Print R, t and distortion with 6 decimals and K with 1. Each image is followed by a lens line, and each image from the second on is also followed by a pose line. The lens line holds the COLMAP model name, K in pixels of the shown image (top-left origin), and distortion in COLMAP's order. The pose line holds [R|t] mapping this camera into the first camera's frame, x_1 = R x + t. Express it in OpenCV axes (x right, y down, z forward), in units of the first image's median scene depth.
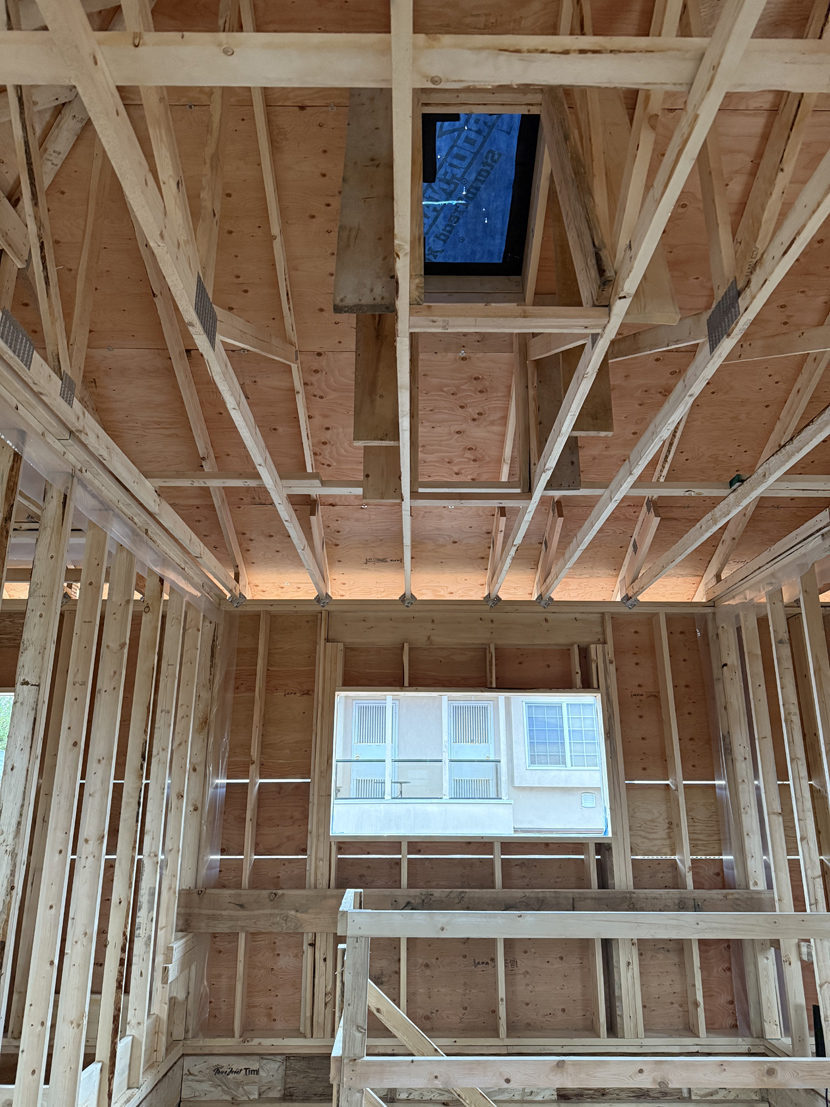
lens RADIAL K [[771.8, 0, 416.4], [0, 771.8, 535.1], [0, 0, 1]] dist [0.046516, -0.081437]
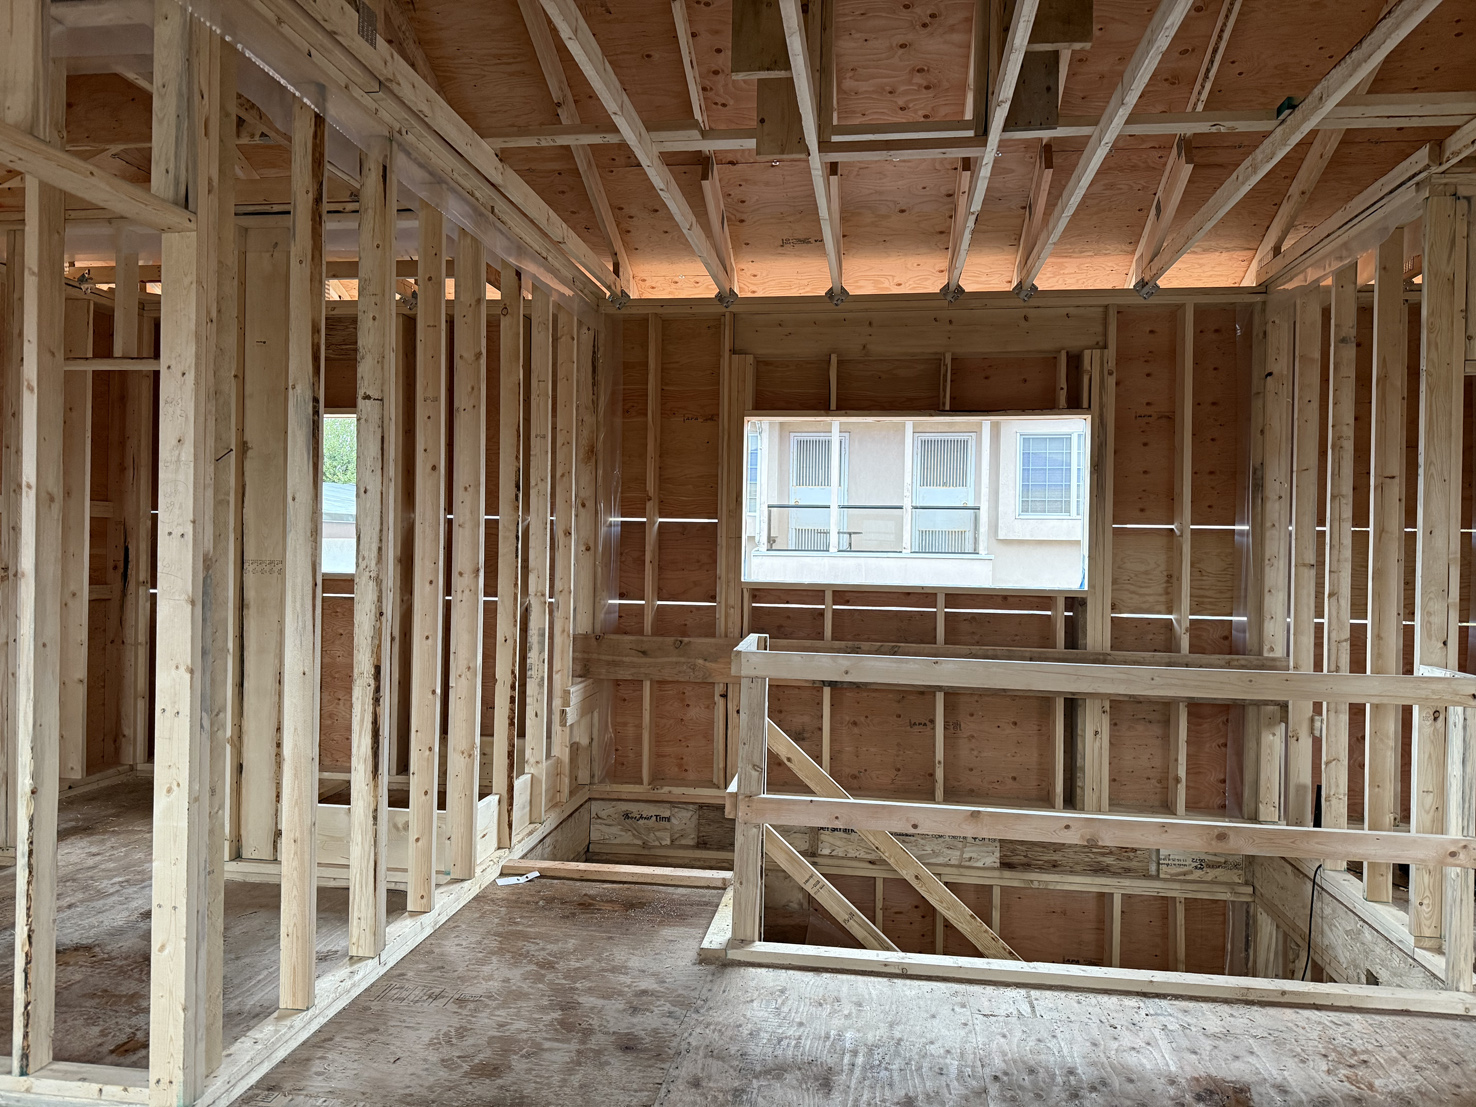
lens RADIAL K [[1054.8, 0, 739.2], [0, 1054.8, 555.7], [0, 0, 1]] dist [0.018474, -0.027412]
pose [[0.986473, 0.017717, -0.162965, 0.073979], [0.034001, 0.950408, 0.309141, 0.004755], [0.160360, -0.310501, 0.936949, -0.070797]]
